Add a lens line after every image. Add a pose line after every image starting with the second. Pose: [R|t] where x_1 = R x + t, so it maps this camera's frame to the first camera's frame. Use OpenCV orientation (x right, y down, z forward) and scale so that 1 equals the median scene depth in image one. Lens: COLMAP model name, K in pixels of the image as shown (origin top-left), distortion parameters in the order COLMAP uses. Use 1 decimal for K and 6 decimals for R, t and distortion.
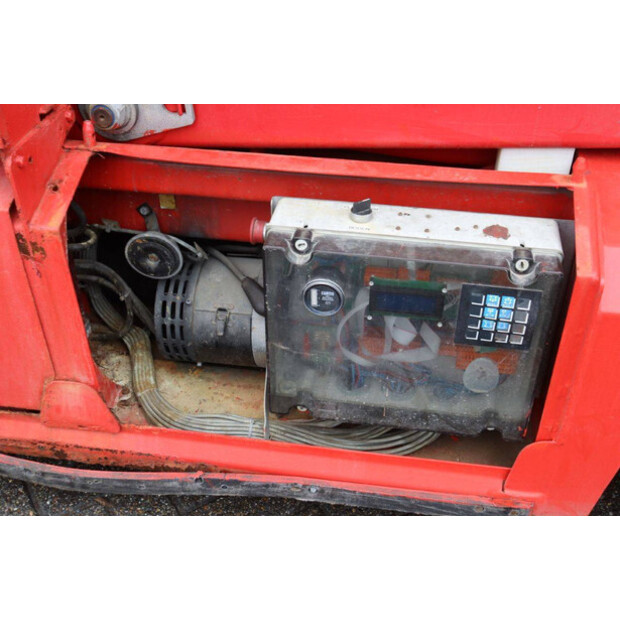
lens RADIAL K [[800.6, 0, 310.0], [0, 800.6, 310.0], [0, 0, 1]] dist [0.035770, -0.018132]
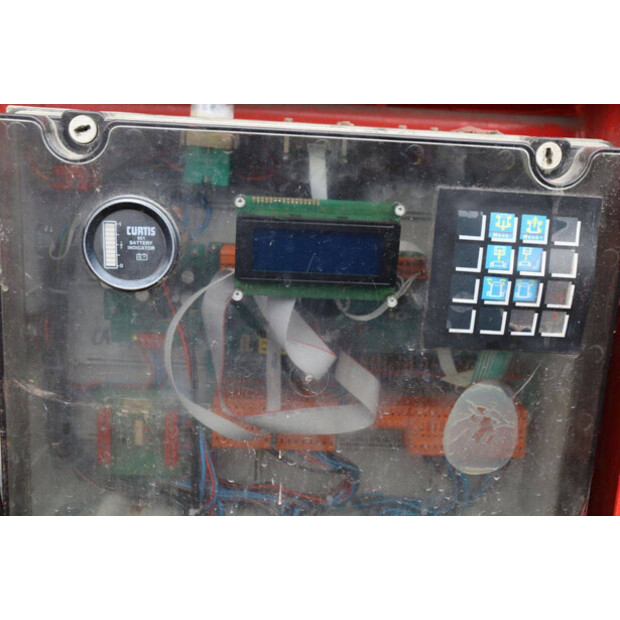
lens RADIAL K [[764.4, 0, 310.0], [0, 764.4, 310.0], [0, 0, 1]] dist [-0.004941, 0.017116]
pose [[0.975773, 0.005146, 0.218724, 0.021151], [0.083303, 0.915683, -0.393172, 0.194039], [-0.202305, 0.401867, 0.893071, 0.632996]]
